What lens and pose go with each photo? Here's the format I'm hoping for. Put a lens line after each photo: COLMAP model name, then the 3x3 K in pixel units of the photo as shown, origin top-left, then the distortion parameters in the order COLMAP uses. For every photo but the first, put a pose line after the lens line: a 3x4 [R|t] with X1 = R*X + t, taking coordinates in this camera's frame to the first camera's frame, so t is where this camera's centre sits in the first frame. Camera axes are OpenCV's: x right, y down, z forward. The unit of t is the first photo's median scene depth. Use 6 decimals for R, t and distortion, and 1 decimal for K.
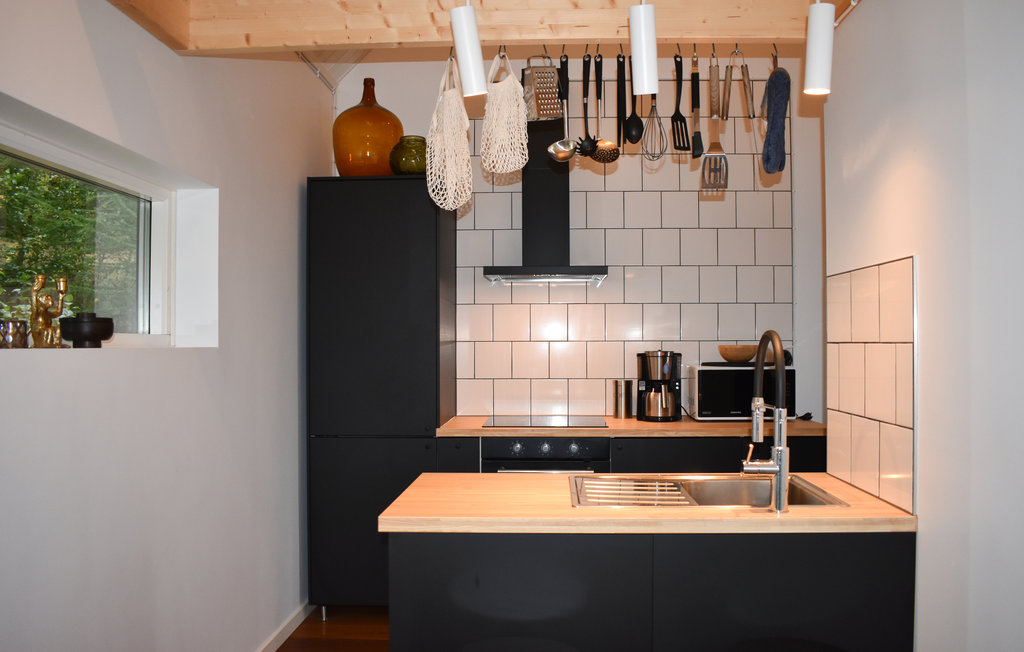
lens RADIAL K [[824.1, 0, 512.0], [0, 824.1, 326.0], [0, 0, 1]] dist [-0.038085, 0.002938]
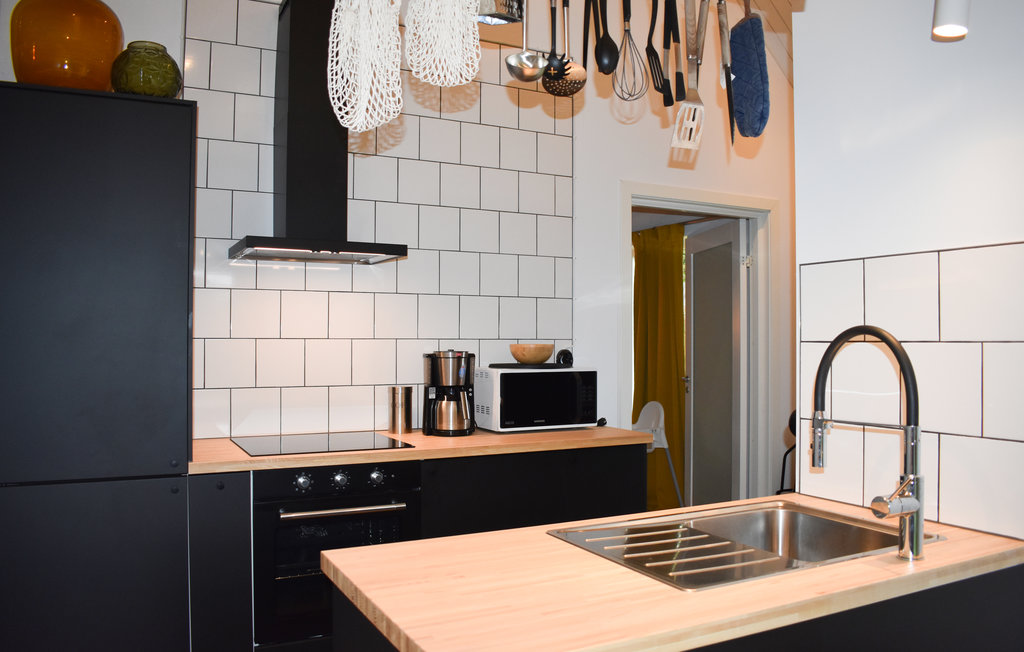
lens RADIAL K [[824.1, 0, 512.0], [0, 824.1, 326.0], [0, 0, 1]] dist [-0.038085, 0.002938]
pose [[0.870331, 0.013601, 0.492280, -0.179947], [-0.014099, 0.999897, -0.002698, 0.006291], [-0.492266, -0.004593, 0.870433, 0.242096]]
